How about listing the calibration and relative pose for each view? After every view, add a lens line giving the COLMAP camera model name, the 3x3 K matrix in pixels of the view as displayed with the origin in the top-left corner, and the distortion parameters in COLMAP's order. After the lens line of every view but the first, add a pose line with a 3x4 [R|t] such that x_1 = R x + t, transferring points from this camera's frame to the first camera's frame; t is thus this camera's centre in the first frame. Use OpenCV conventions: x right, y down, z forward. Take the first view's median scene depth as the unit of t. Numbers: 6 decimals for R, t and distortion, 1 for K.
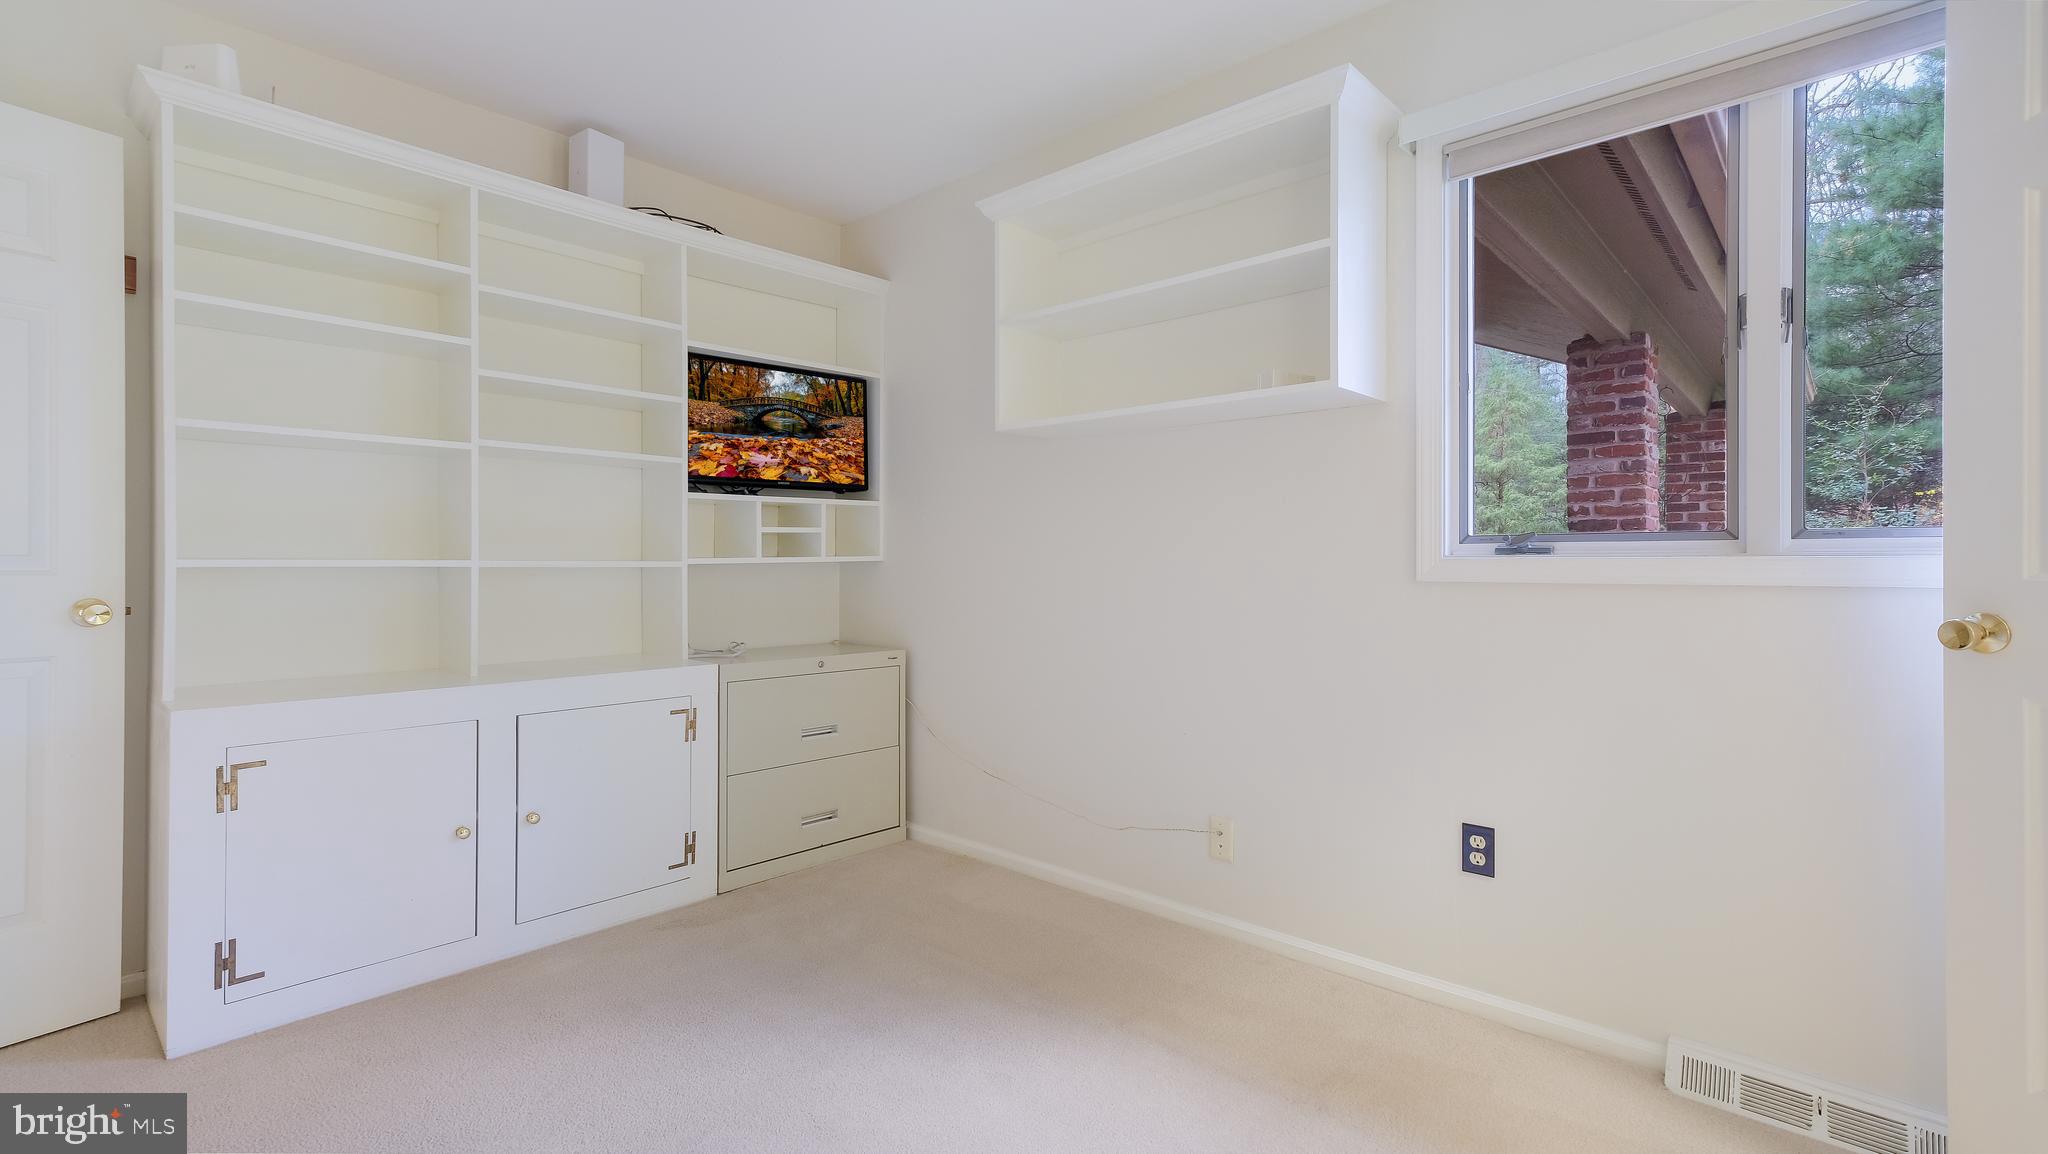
lens RADIAL K [[914.0, 0, 1019.2], [0, 914.0, 565.0], [0, 0, 1]] dist [0.012831, 0.000690]
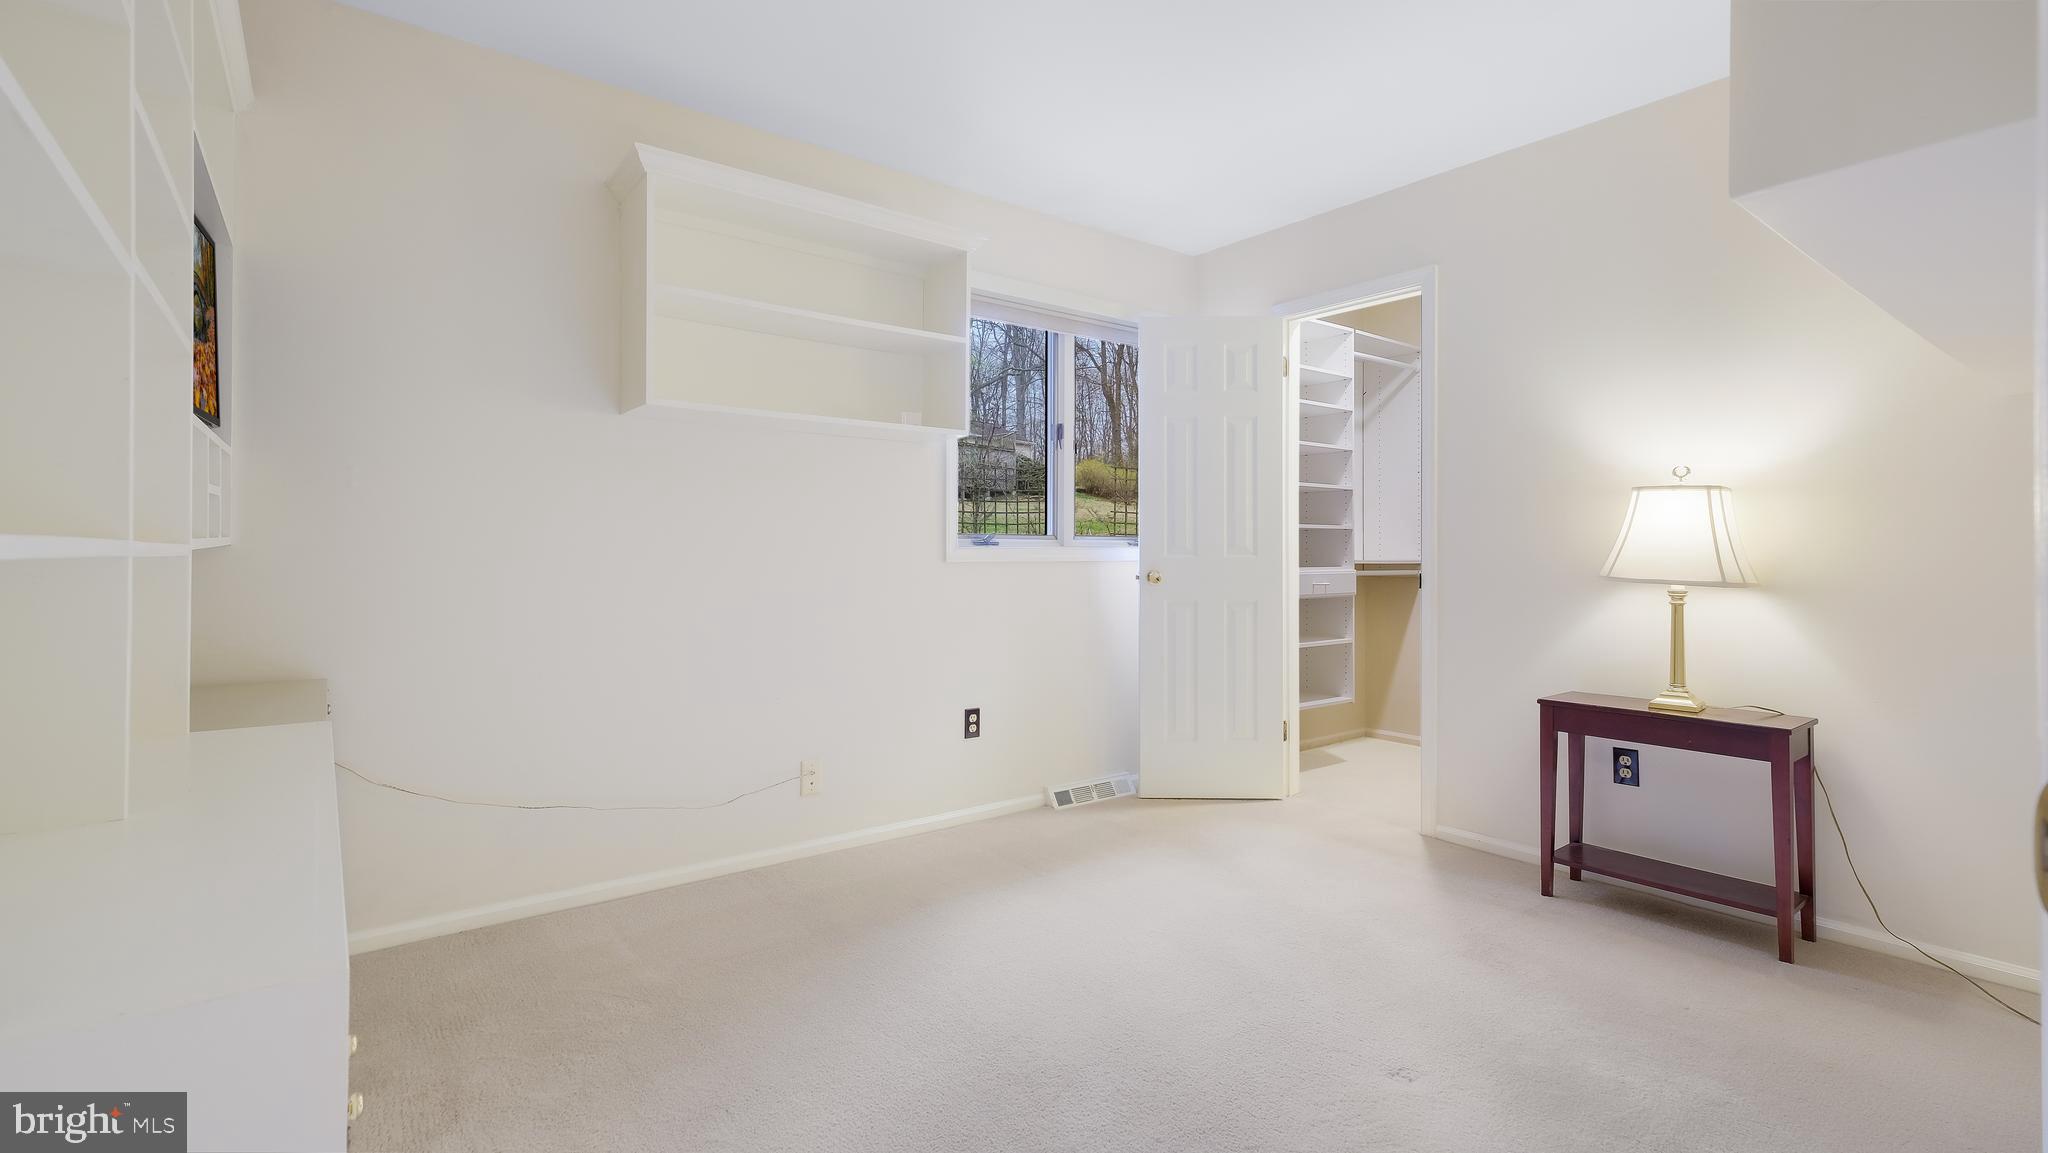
lens RADIAL K [[914.0, 0, 1019.2], [0, 914.0, 564.5], [0, 0, 1]] dist [0.012831, 0.000690]
pose [[0.184752, -0.012535, 0.982705, -1.116893], [0.001346, 0.999921, 0.012502, 0.002413], [-0.982784, -0.000987, 0.184754, 0.615241]]
